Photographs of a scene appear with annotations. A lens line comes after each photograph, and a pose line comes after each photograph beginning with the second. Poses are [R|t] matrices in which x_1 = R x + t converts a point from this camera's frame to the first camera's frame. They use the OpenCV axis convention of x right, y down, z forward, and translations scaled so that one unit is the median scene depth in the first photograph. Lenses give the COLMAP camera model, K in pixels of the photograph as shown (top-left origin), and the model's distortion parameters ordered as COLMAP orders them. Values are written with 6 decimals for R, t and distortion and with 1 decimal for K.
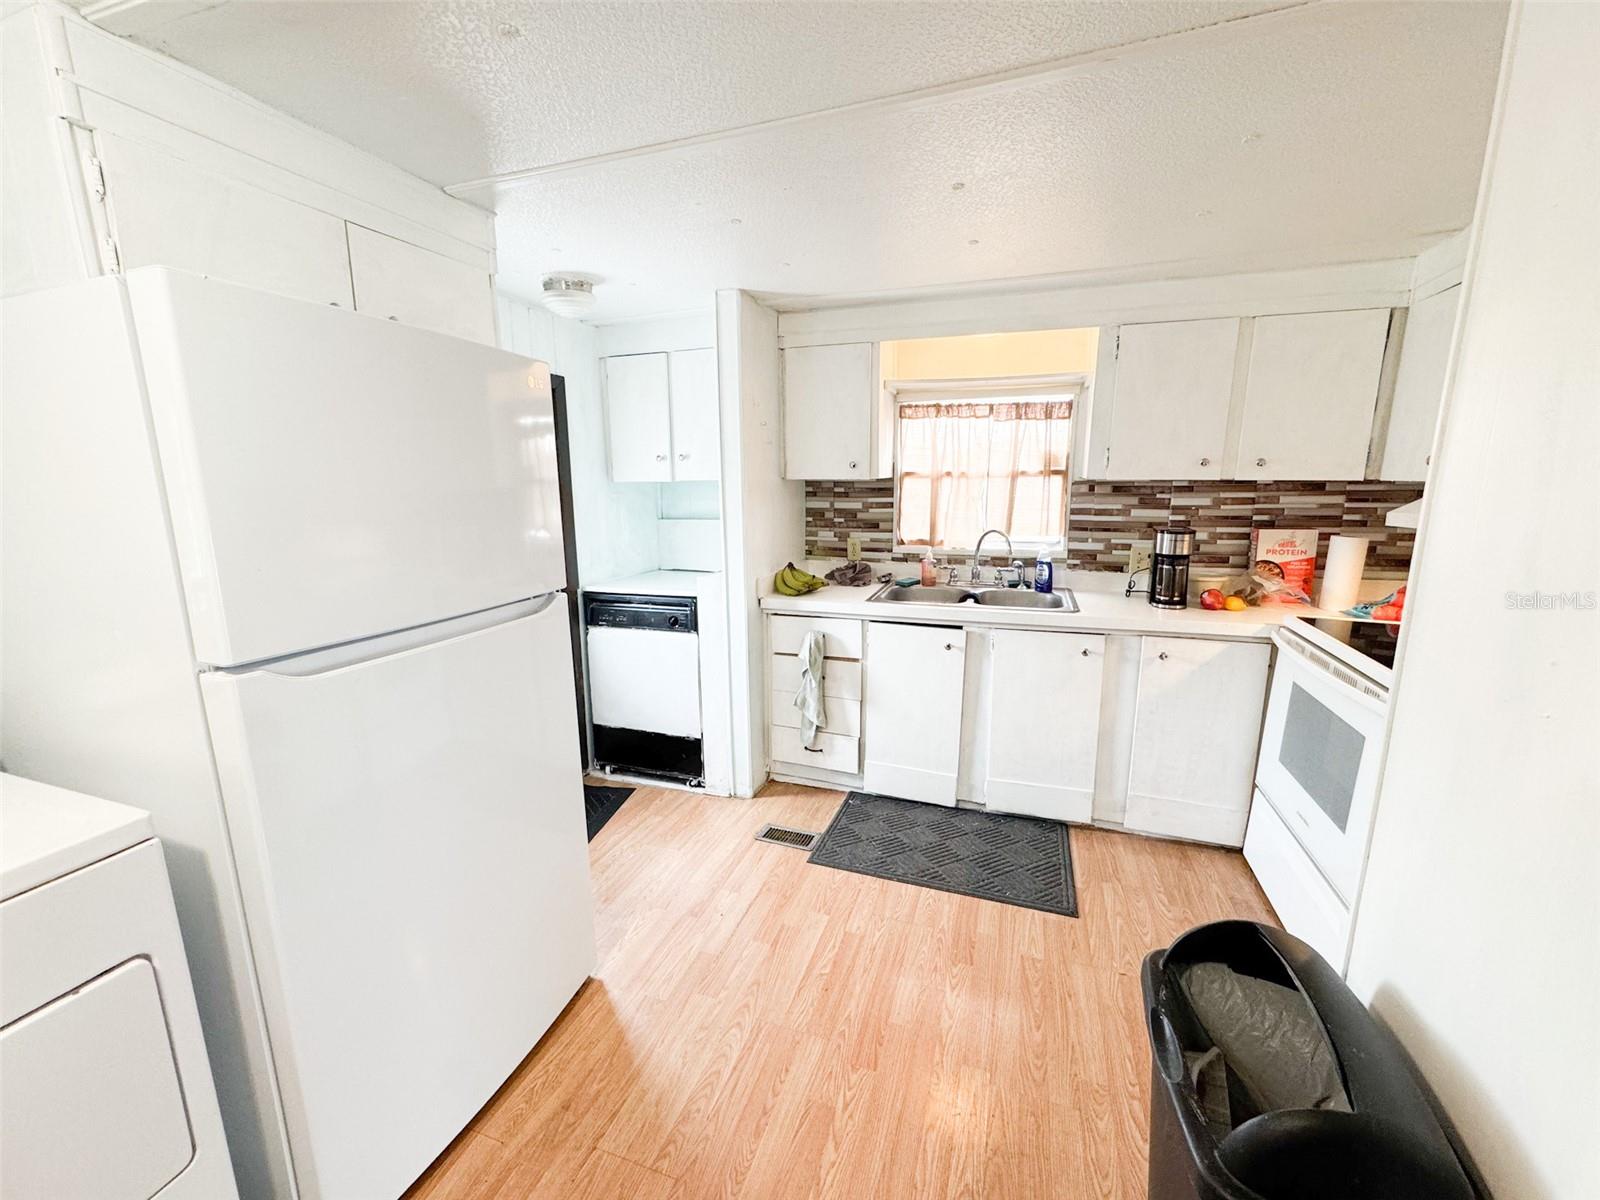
lens RADIAL K [[636.2, 0, 803.5], [0, 636.2, 603.0], [0, 0, 1]] dist [0.000310, 0.000017]
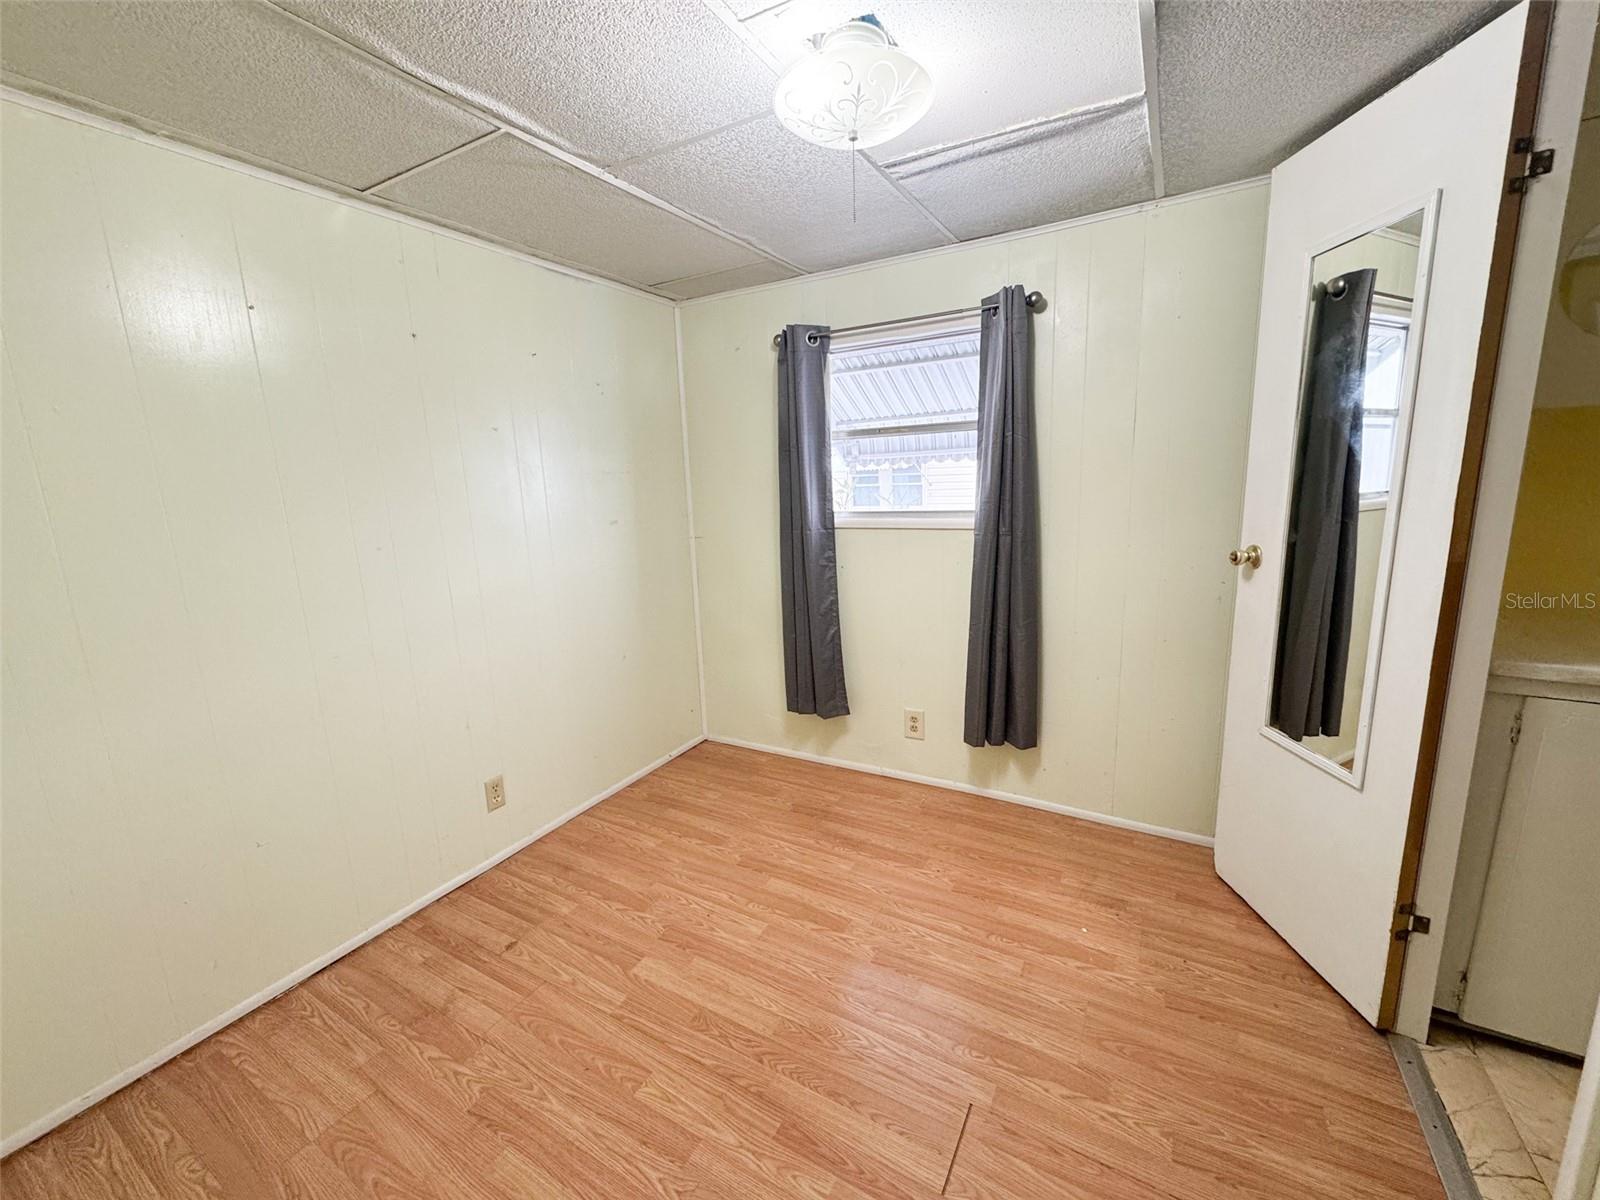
lens RADIAL K [[636.2, 0, 804.5], [0, 636.2, 594.5], [0, 0, 1]] dist [0.000310, 0.000017]
pose [[-0.187704, 0.201575, -0.961319, 0.739915], [-0.149406, 0.961467, 0.230779, -0.153309], [0.970796, 0.186945, -0.150355, 0.950945]]
